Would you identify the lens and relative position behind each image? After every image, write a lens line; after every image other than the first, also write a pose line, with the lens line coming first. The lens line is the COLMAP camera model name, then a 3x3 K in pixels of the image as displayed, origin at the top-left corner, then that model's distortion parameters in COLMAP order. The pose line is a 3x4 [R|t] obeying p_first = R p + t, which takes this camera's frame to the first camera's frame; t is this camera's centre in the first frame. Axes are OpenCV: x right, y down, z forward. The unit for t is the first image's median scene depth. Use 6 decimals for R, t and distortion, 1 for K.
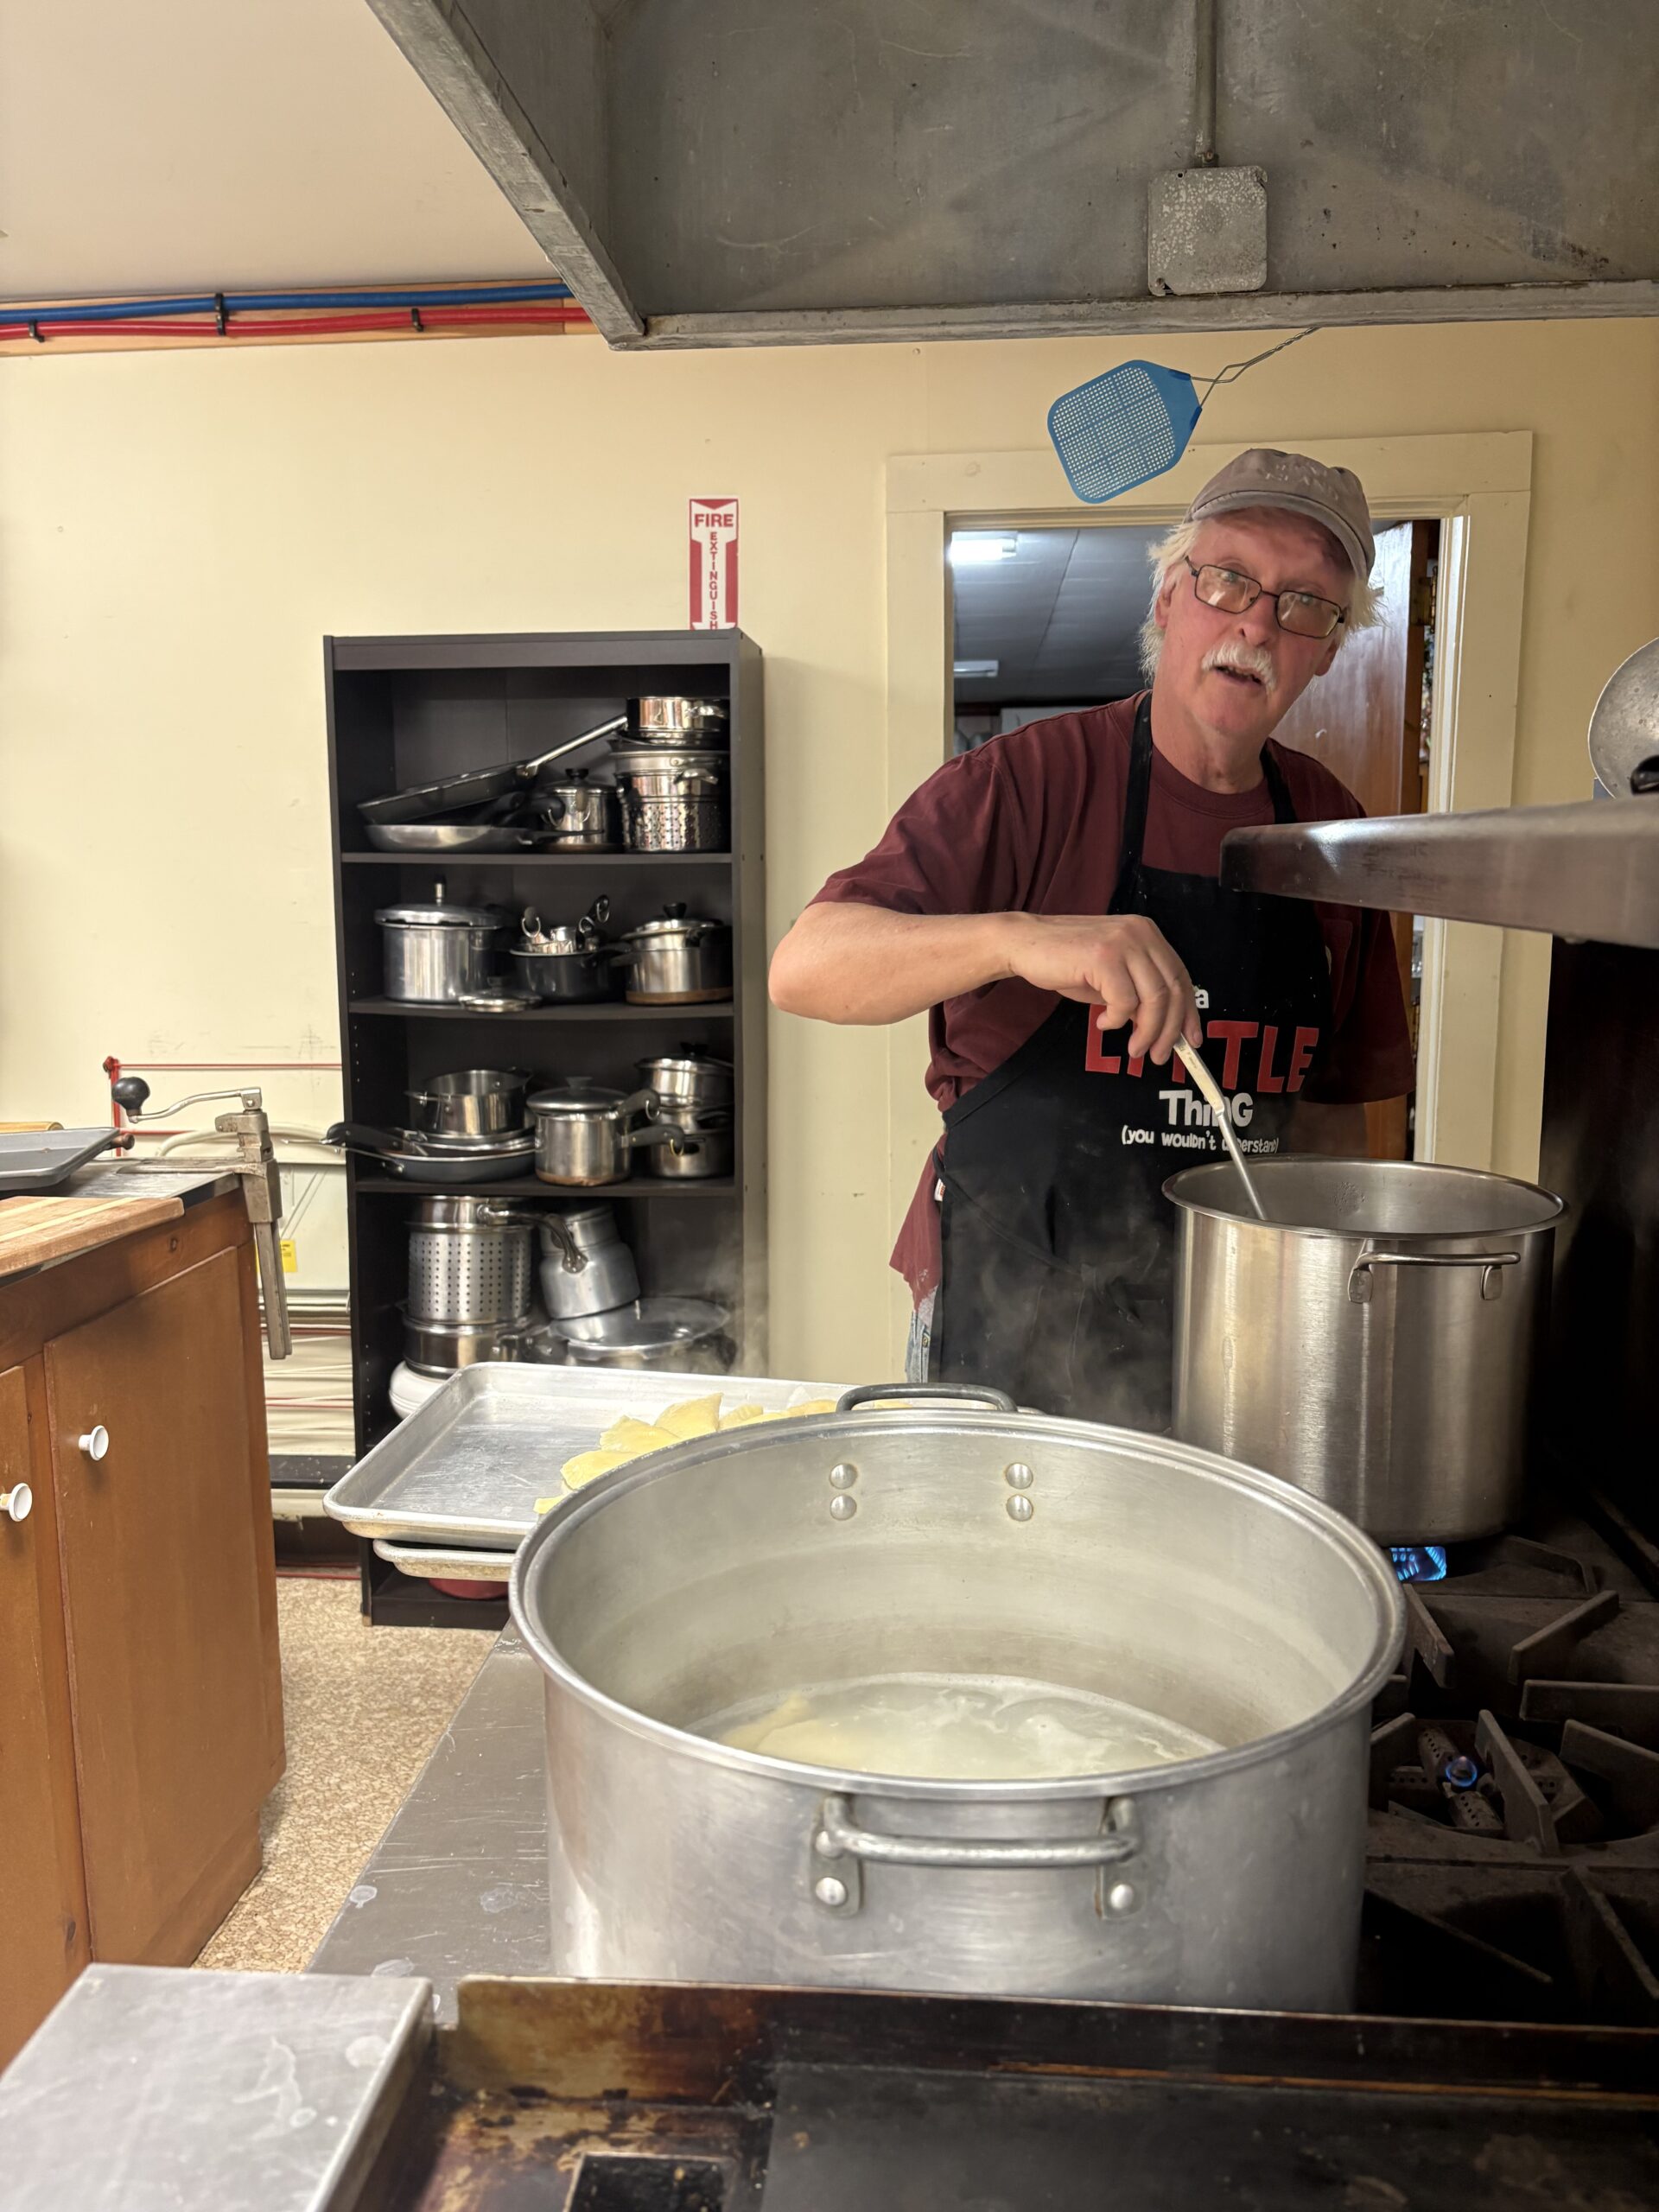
lens RADIAL K [[1667.8, 0, 829.5], [0, 1667.8, 1106.0], [0, 0, 1]] dist [0.021635, 0.006382]
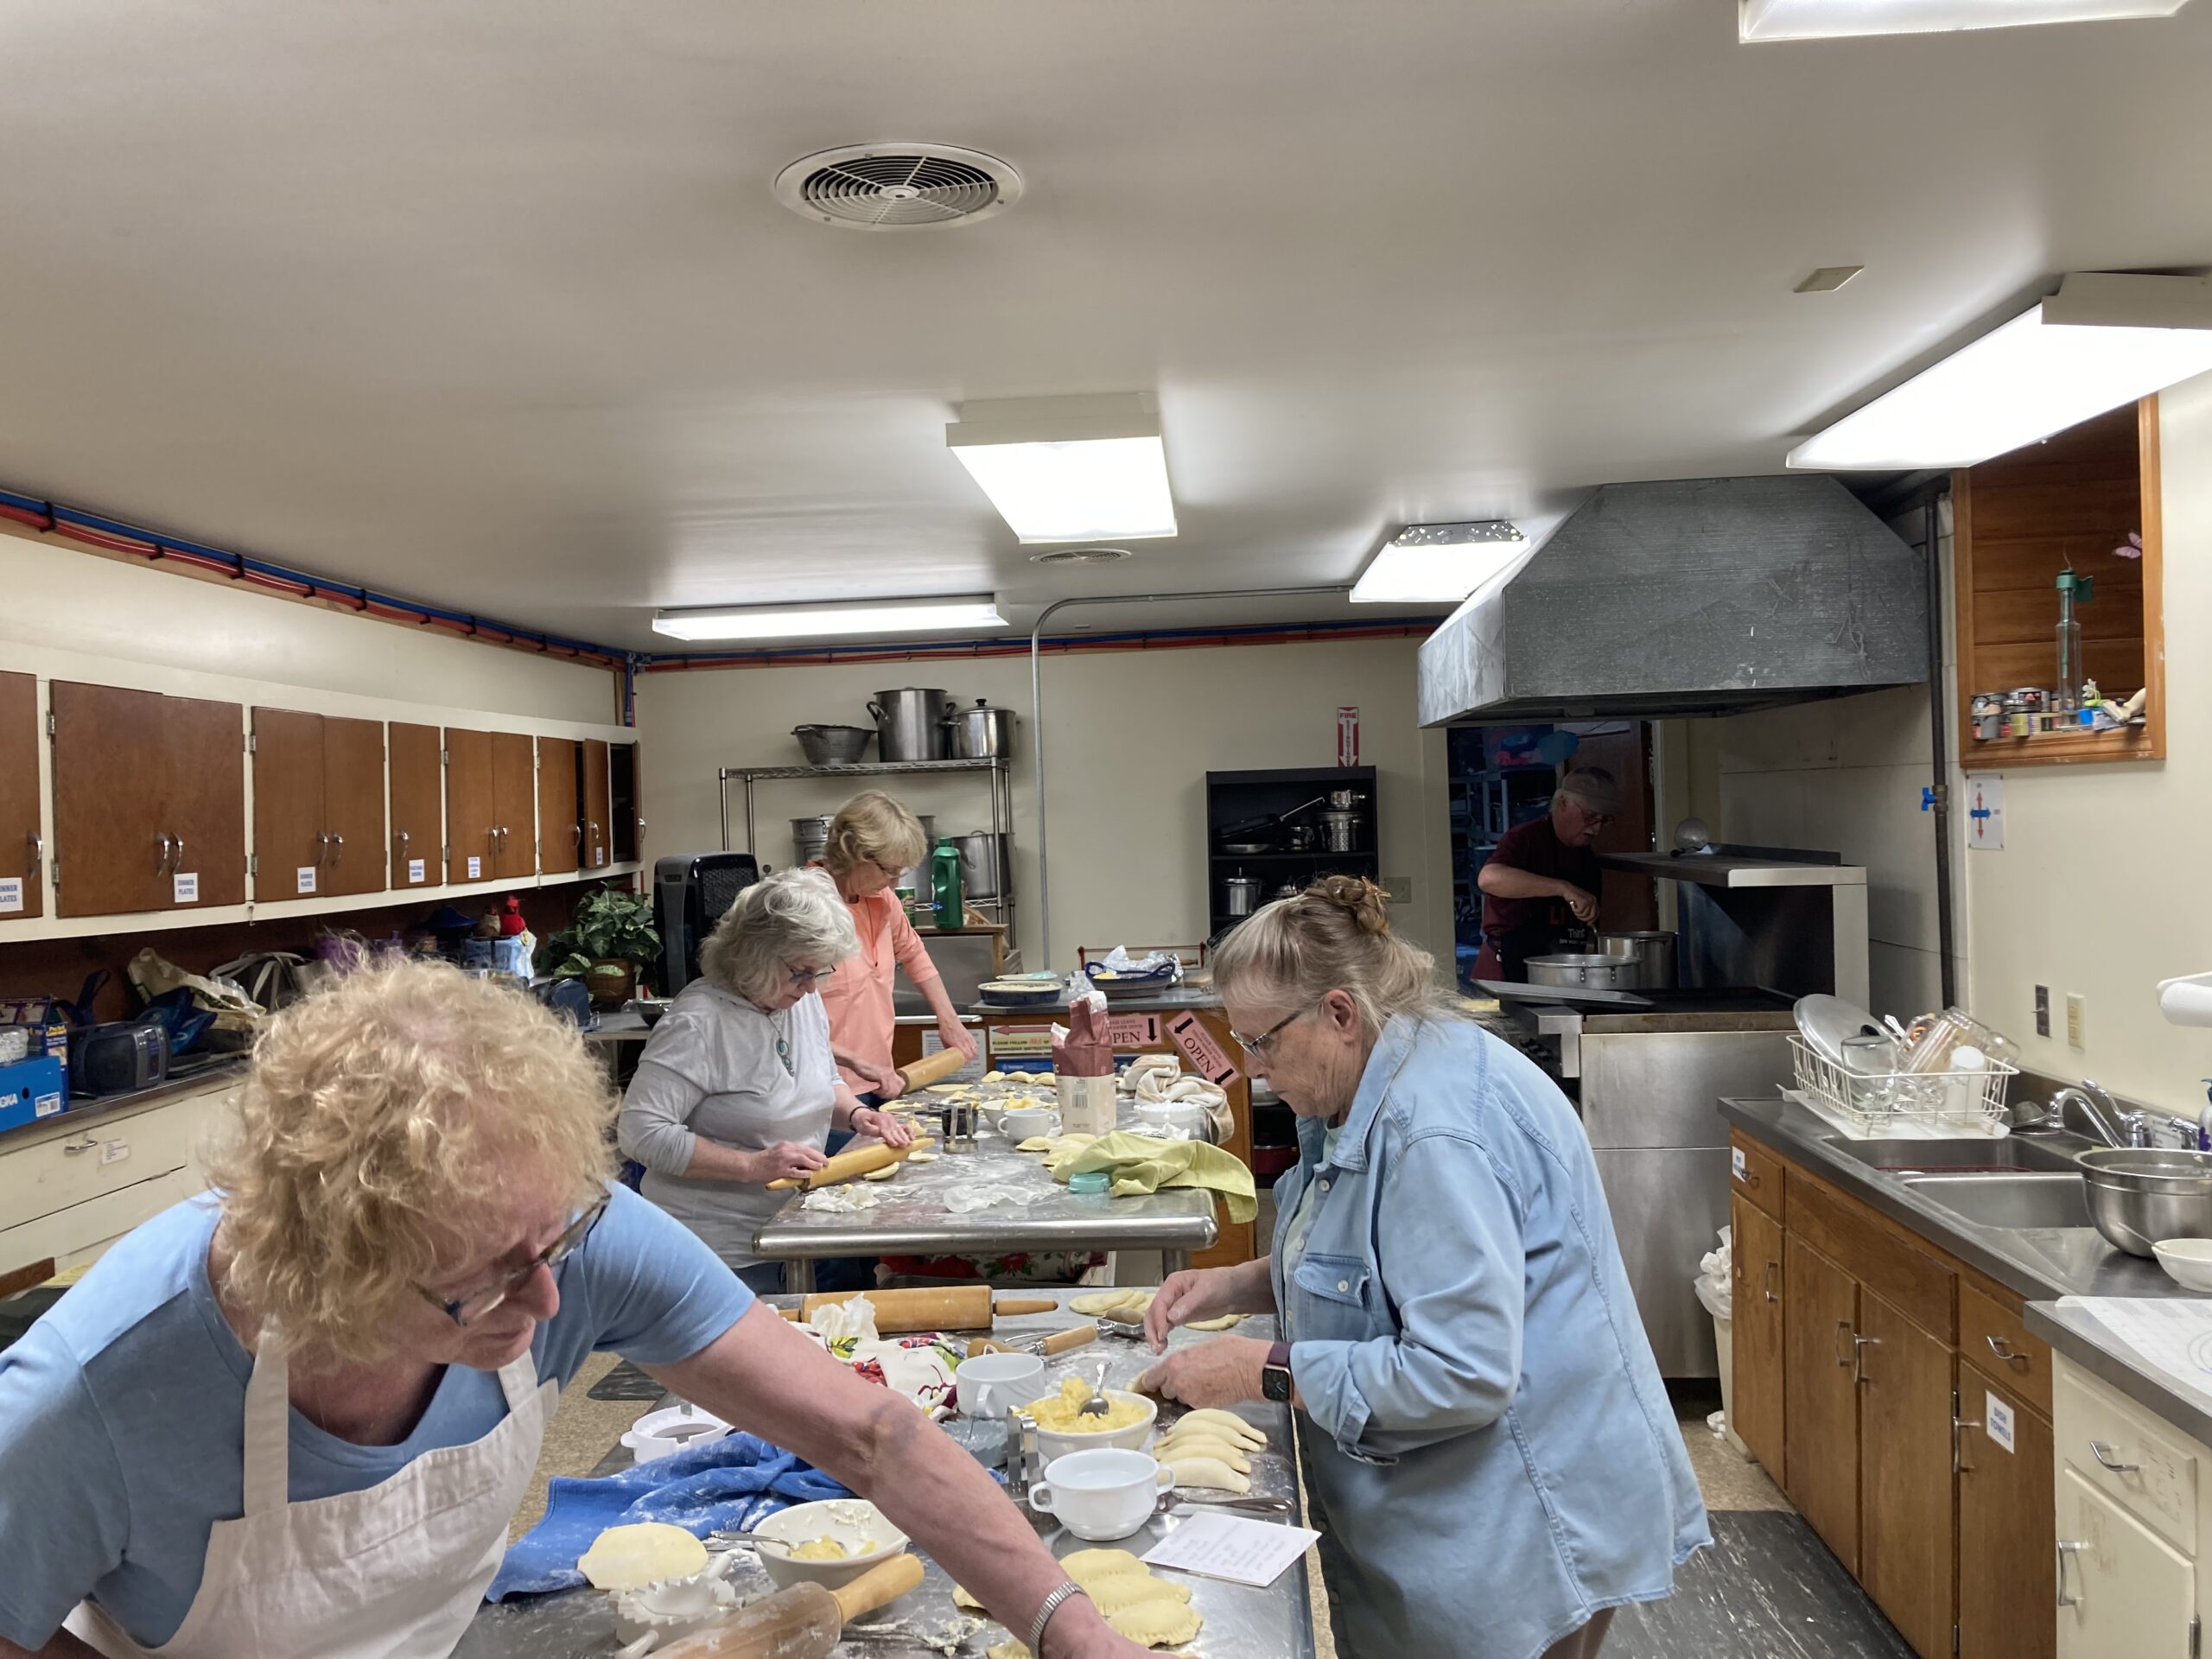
lens RADIAL K [[1819.8, 0, 1034.3], [0, 1819.8, 828.9], [0, 0, 1]] dist [0.104931, -0.000031]
pose [[0.999599, -0.020865, -0.019140, -0.489089], [0.017886, 0.989350, -0.144451, 0.189117], [0.021950, 0.144051, 0.989327, -1.639341]]
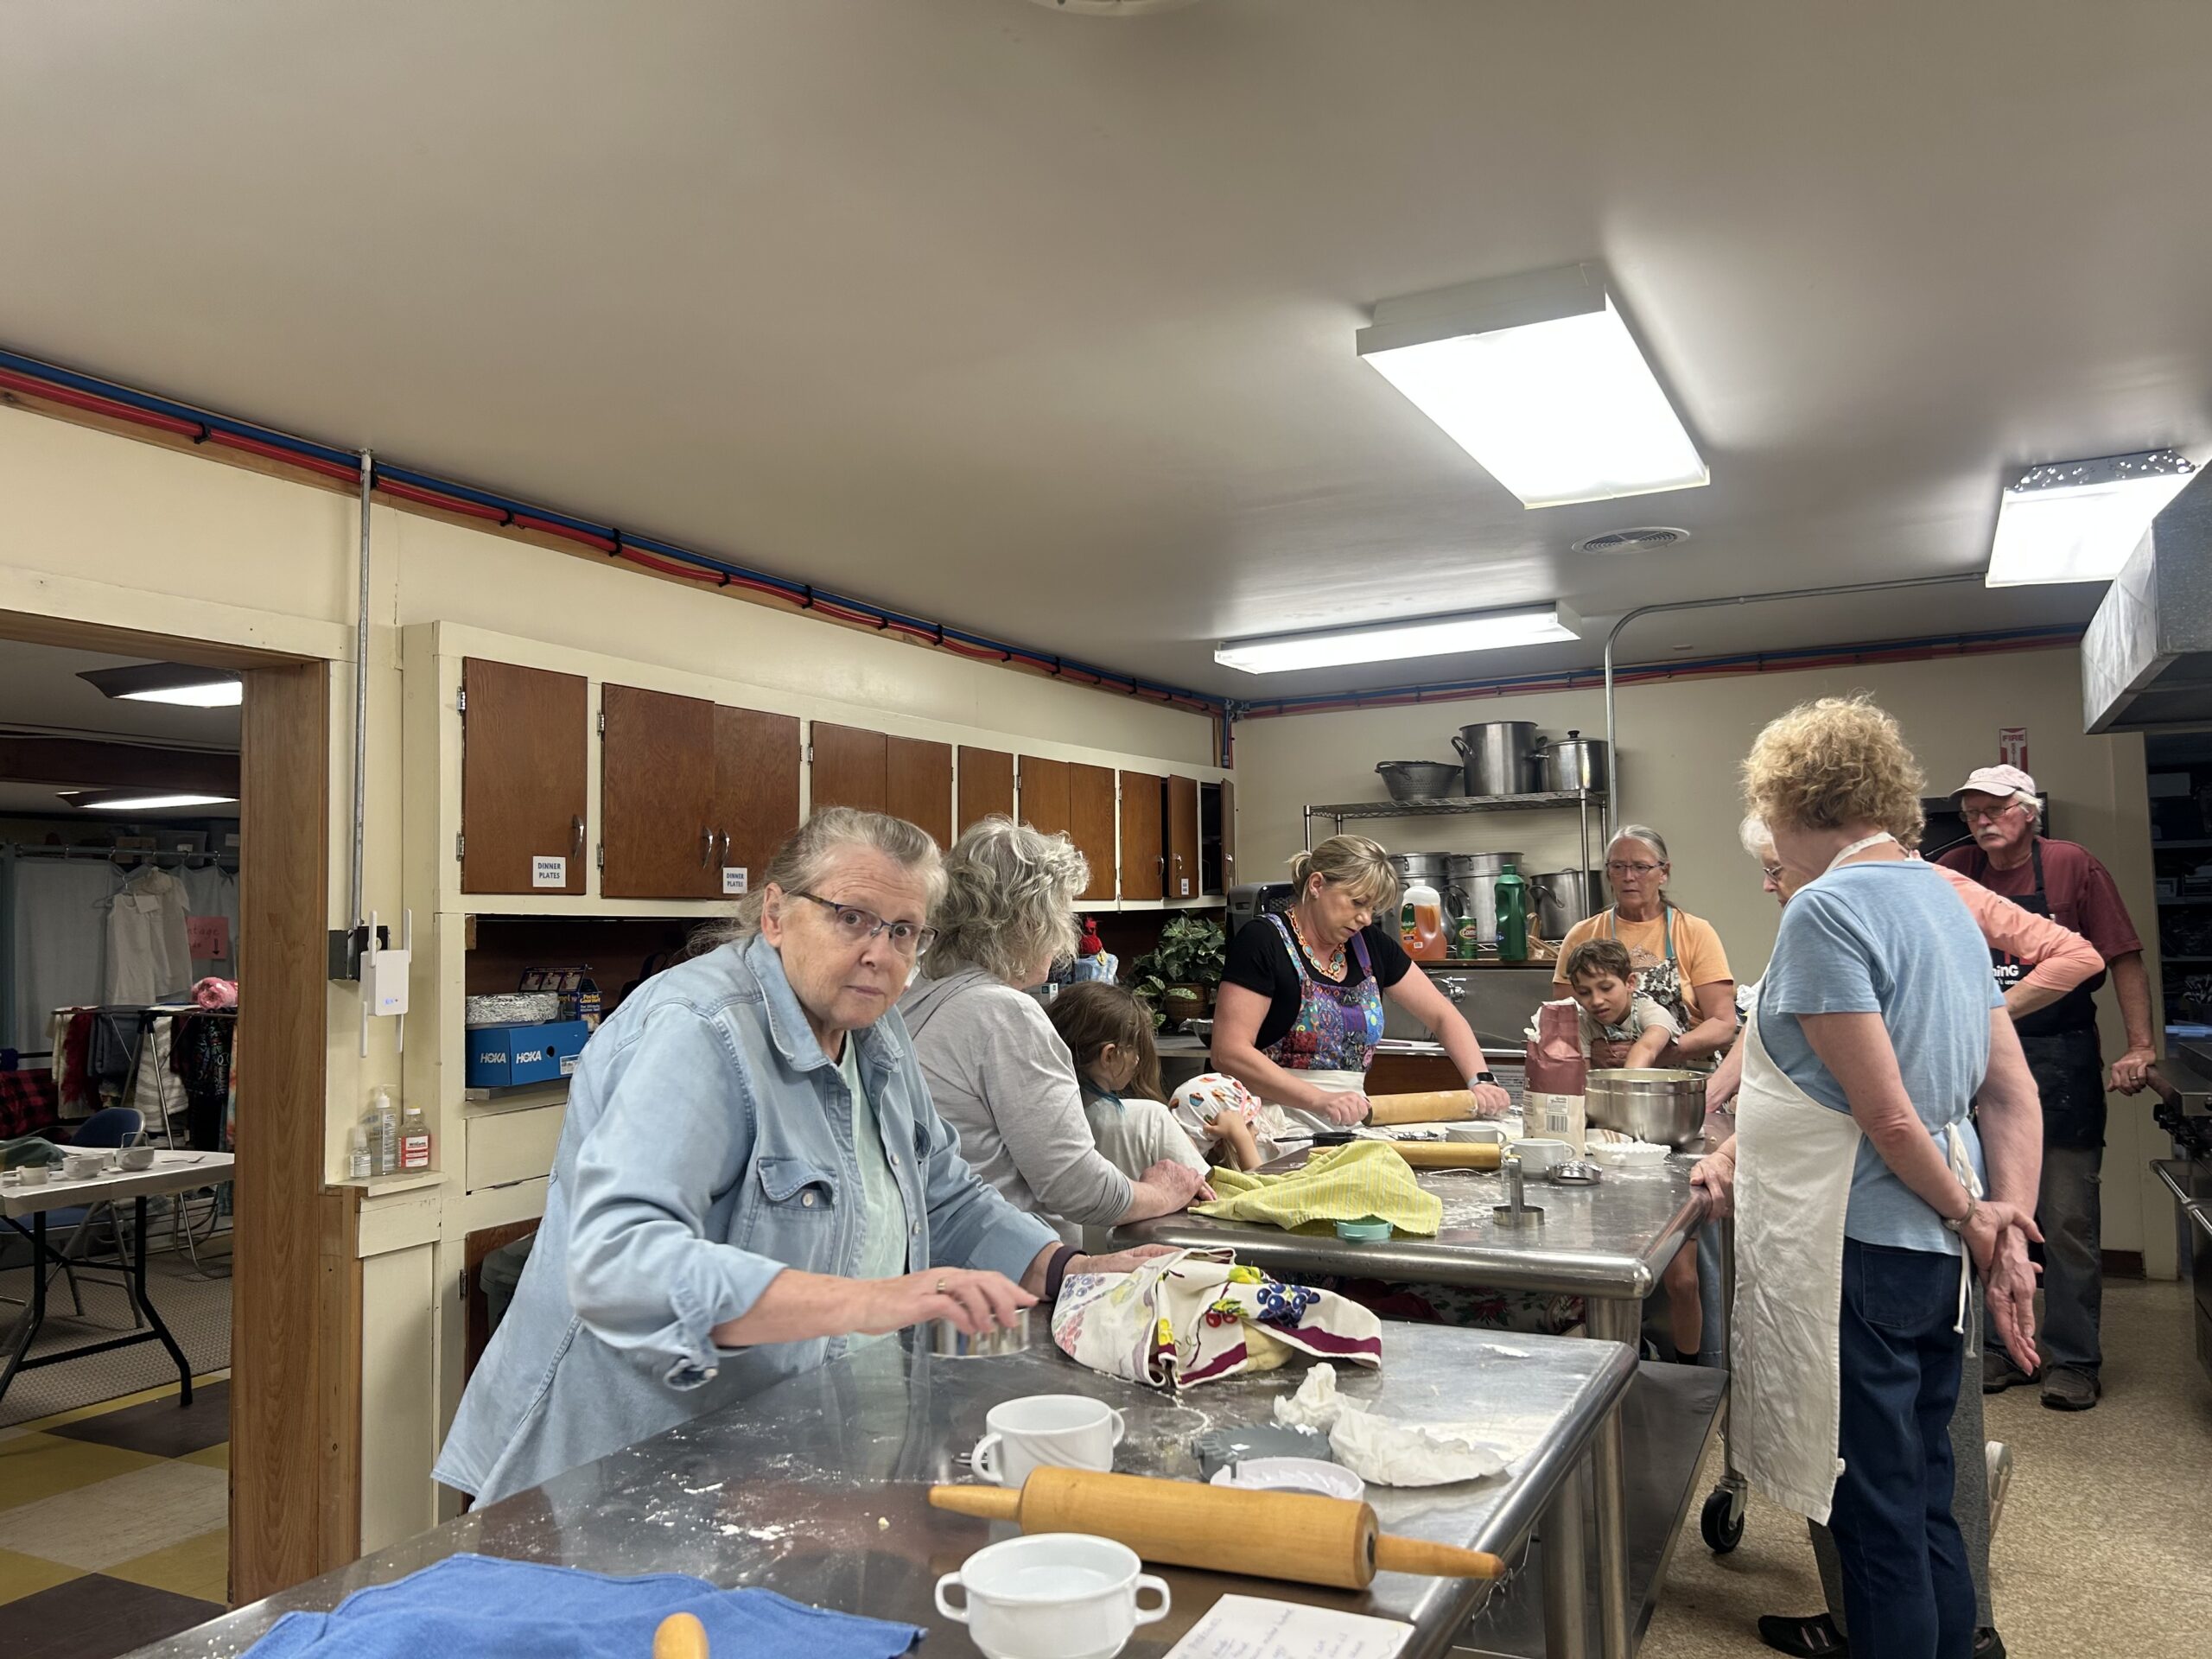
lens RADIAL K [[1640.2, 0, 1117.3], [0, 1640.2, 824.3], [0, 0, 1]] dist [0.122995, -0.132669]
pose [[0.928279, -0.029184, -0.370739, -0.346720], [-0.046104, 0.980194, -0.192598, 0.223628], [0.369017, 0.195877, 0.908548, -1.362987]]
